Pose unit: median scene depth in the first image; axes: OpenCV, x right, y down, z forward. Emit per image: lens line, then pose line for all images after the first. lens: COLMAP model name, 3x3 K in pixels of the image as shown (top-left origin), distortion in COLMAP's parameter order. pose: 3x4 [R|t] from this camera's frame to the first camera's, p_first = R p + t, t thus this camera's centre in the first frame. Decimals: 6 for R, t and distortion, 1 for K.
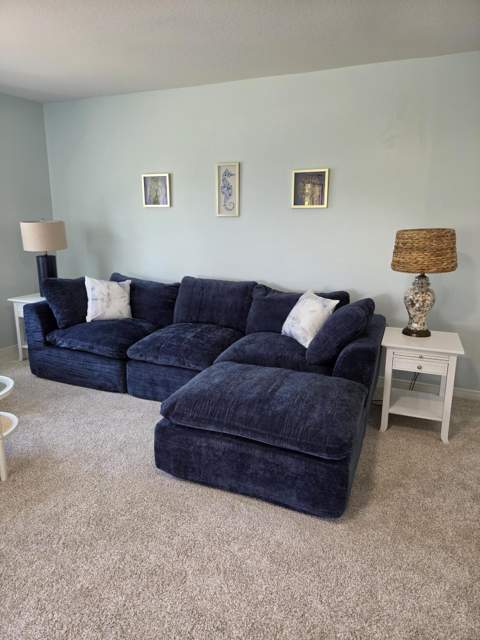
lens RADIAL K [[431.7, 0, 239.3], [0, 431.7, 316.3], [0, 0, 1]] dist [0.050964, -0.041125]
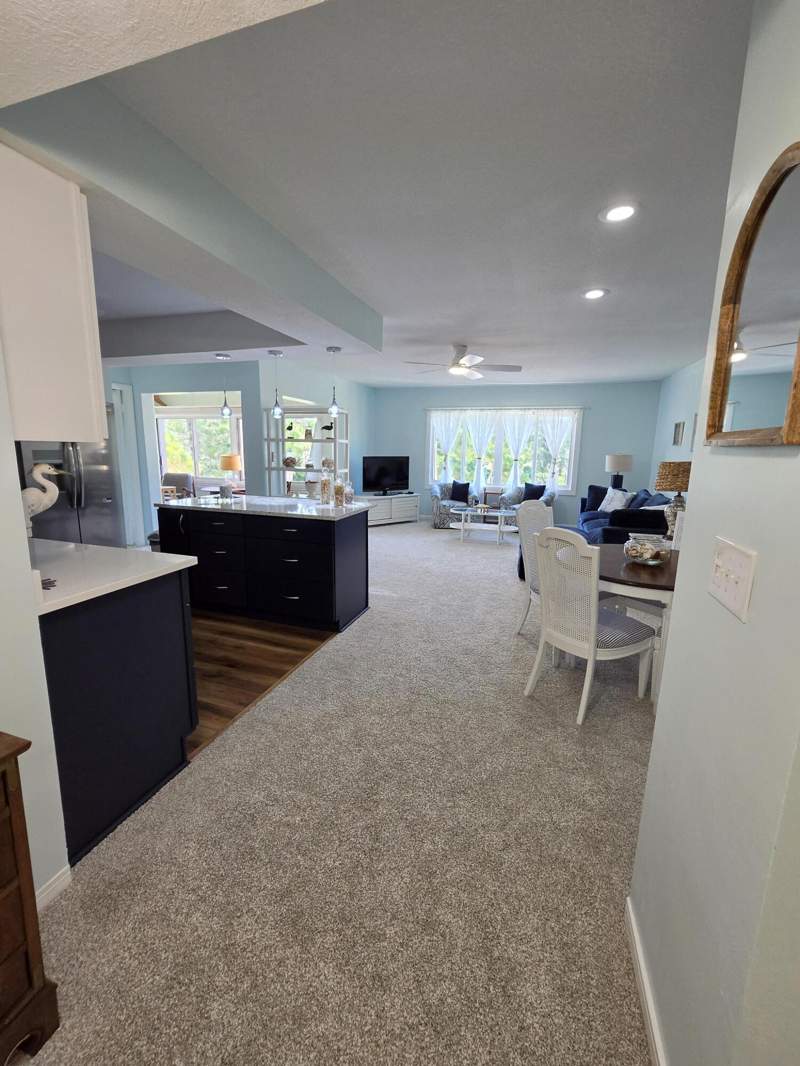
lens RADIAL K [[440.2, 0, 398.8], [0, 440.2, 528.2], [0, 0, 1]] dist [-0.002500, 0.000924]
pose [[0.106688, 0.175565, -0.978670, 1.666415], [-0.238706, 0.960024, 0.146198, 0.014133], [0.965213, 0.218017, 0.144331, -0.012017]]
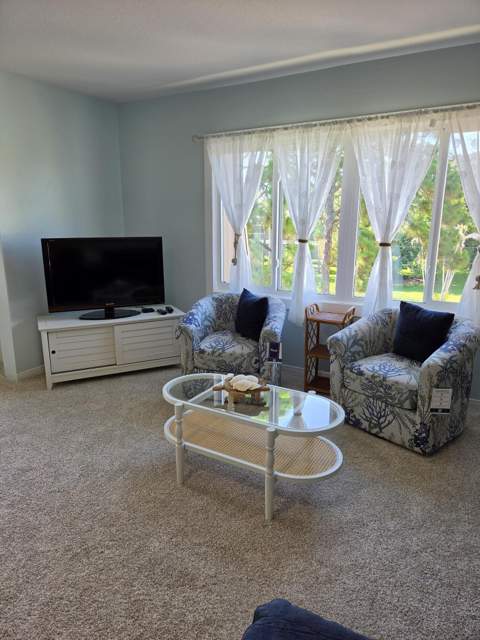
lens RADIAL K [[431.7, 0, 241.2], [0, 431.7, 315.8], [0, 0, 1]] dist [0.050964, -0.041125]
pose [[-0.105309, 0.212563, -0.971456, 0.191628], [-0.224429, 0.946605, 0.231454, -0.166442], [0.968784, 0.242397, -0.051980, 0.724695]]
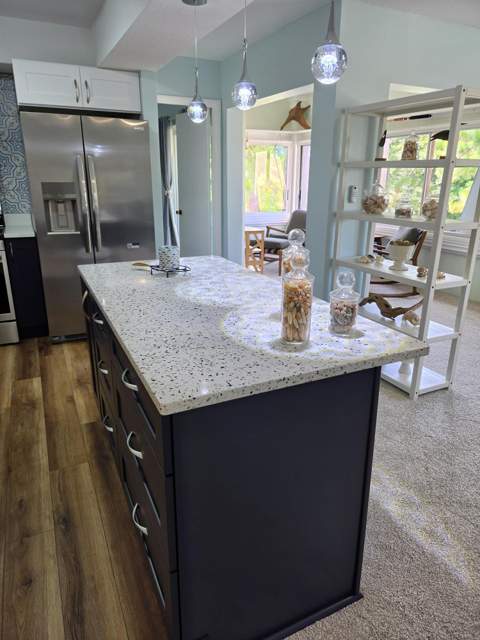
lens RADIAL K [[431.7, 0, 243.7], [0, 431.7, 314.3], [0, 0, 1]] dist [0.050964, -0.041125]
pose [[-0.634816, 0.224302, -0.739389, 0.785009], [-0.185744, 0.884573, 0.427819, -0.029475], [0.750005, 0.408924, -0.519879, 0.174978]]
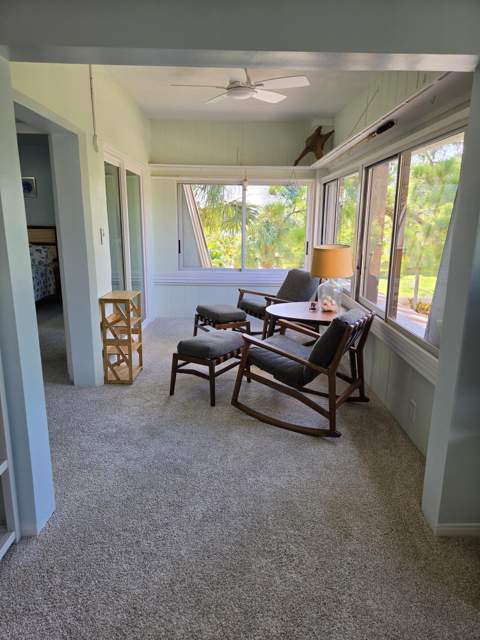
lens RADIAL K [[431.7, 0, 238.7], [0, 431.7, 323.8], [0, 0, 1]] dist [0.050964, -0.041125]
pose [[-0.909922, 0.080686, -0.406855, -0.420060], [-0.110663, 0.898117, 0.425605, -0.096305], [0.399744, 0.432292, -0.808288, 0.346462]]
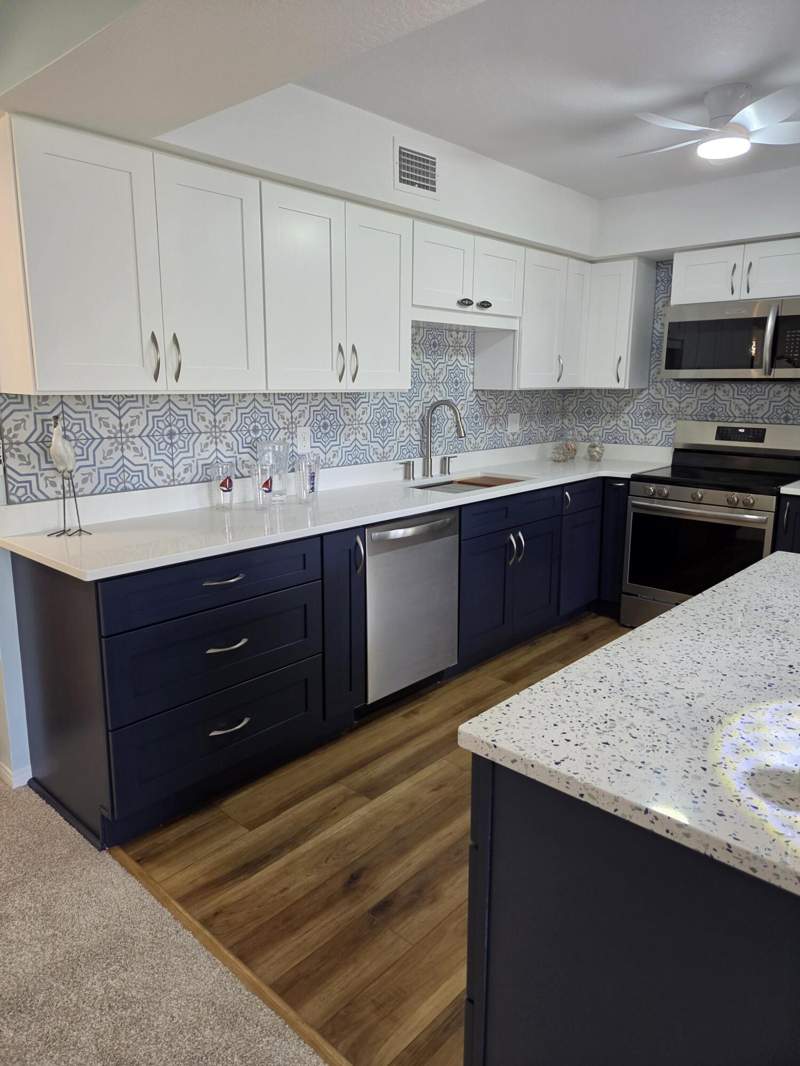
lens RADIAL K [[719.1, 0, 403.5], [0, 719.1, 519.8], [0, 0, 1]] dist [0.050964, -0.041125]
pose [[-0.950778, -0.071302, 0.301558, 0.515244], [0.057505, 0.915663, 0.397811, -0.080010], [-0.304490, 0.395571, -0.866492, 0.290968]]
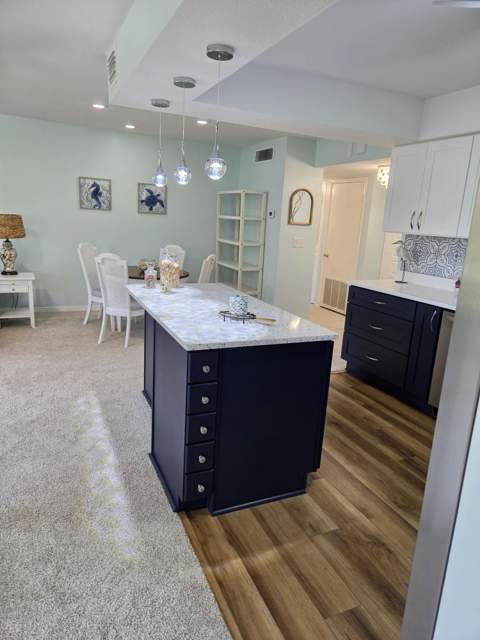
lens RADIAL K [[431.7, 0, 240.4], [0, 431.7, 317.5], [0, 0, 1]] dist [0.050964, -0.041125]
pose [[0.660113, -0.141815, 0.737658, -0.316705], [0.118202, 0.989393, 0.084435, 0.180832], [-0.741808, 0.031456, 0.669875, -0.904109]]
